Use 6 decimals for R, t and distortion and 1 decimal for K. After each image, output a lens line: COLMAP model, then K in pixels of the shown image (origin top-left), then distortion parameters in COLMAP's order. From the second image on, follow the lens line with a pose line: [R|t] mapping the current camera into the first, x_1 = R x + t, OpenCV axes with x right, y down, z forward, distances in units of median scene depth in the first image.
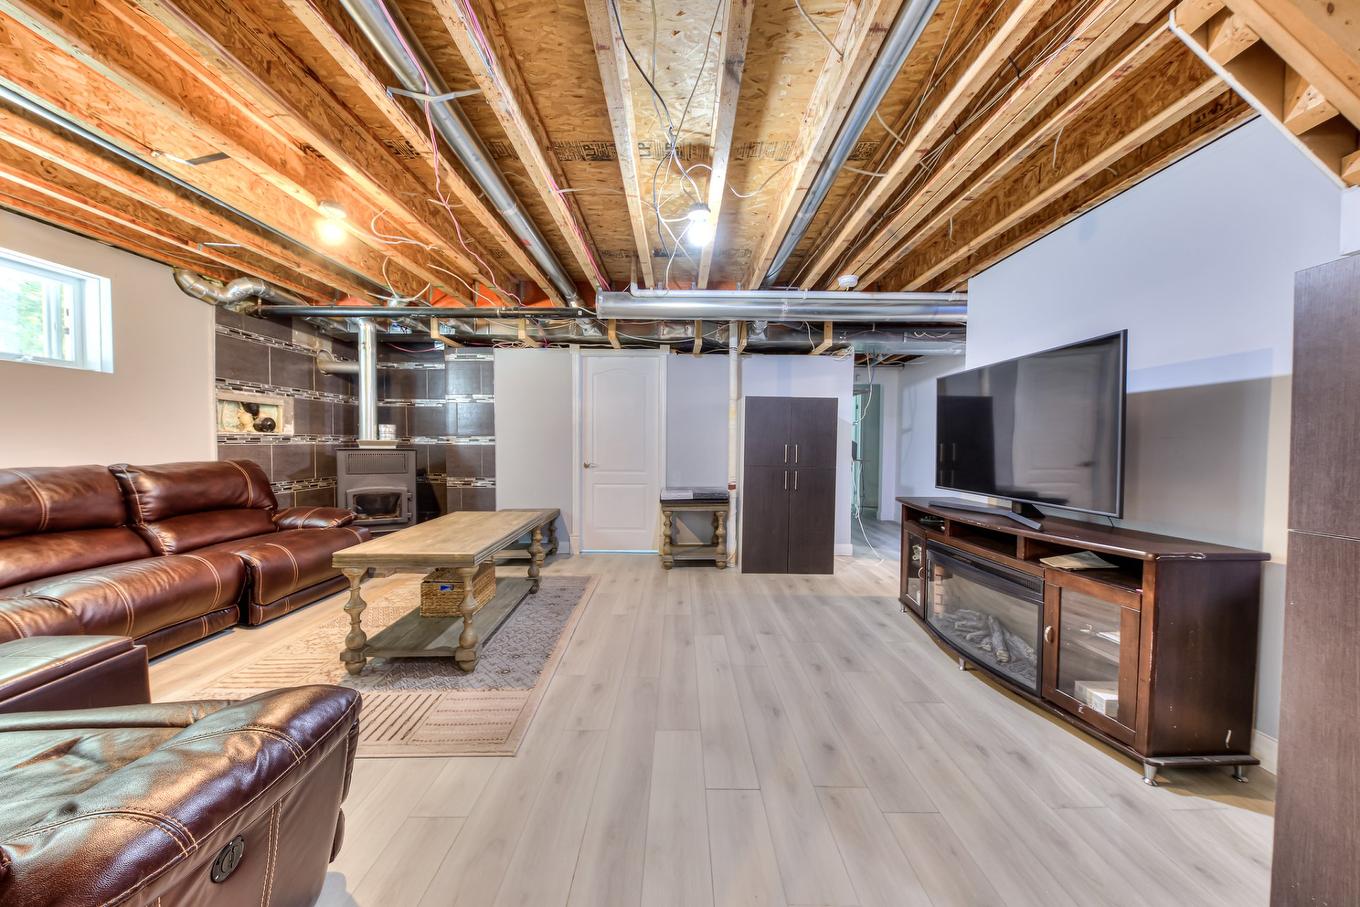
lens RADIAL K [[467.5, 0, 687.8], [0, 467.5, 457.9], [0, 0, 1]] dist [0.001293, -0.000017]
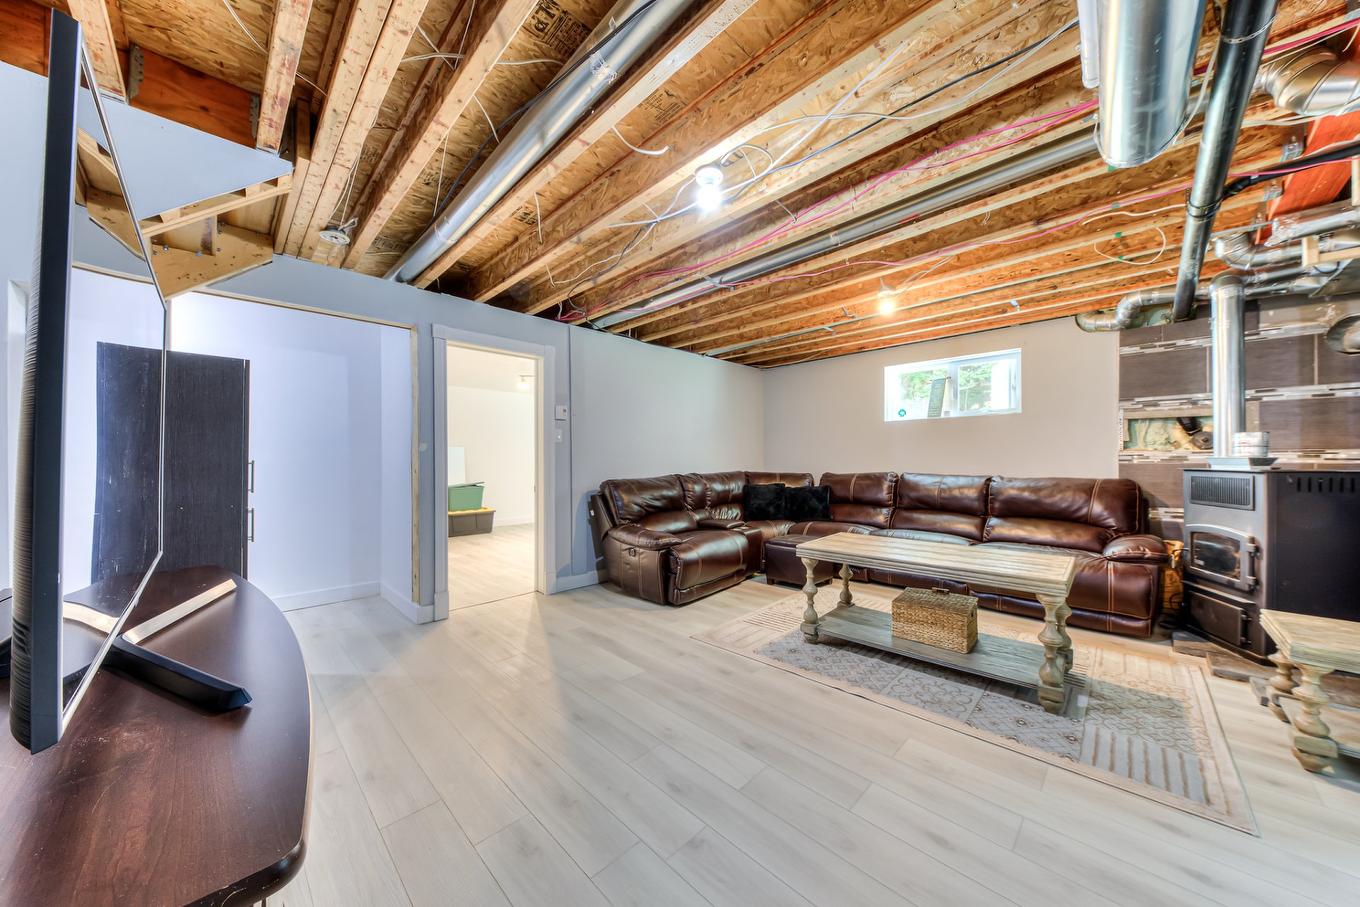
lens RADIAL K [[467.5, 0, 687.8], [0, 467.5, 457.9], [0, 0, 1]] dist [0.001293, -0.000017]
pose [[-0.716384, -0.000665, -0.697706, 0.524956], [-0.021595, 0.999542, 0.021220, -0.049695], [0.697372, 0.030268, -0.716070, 1.342113]]
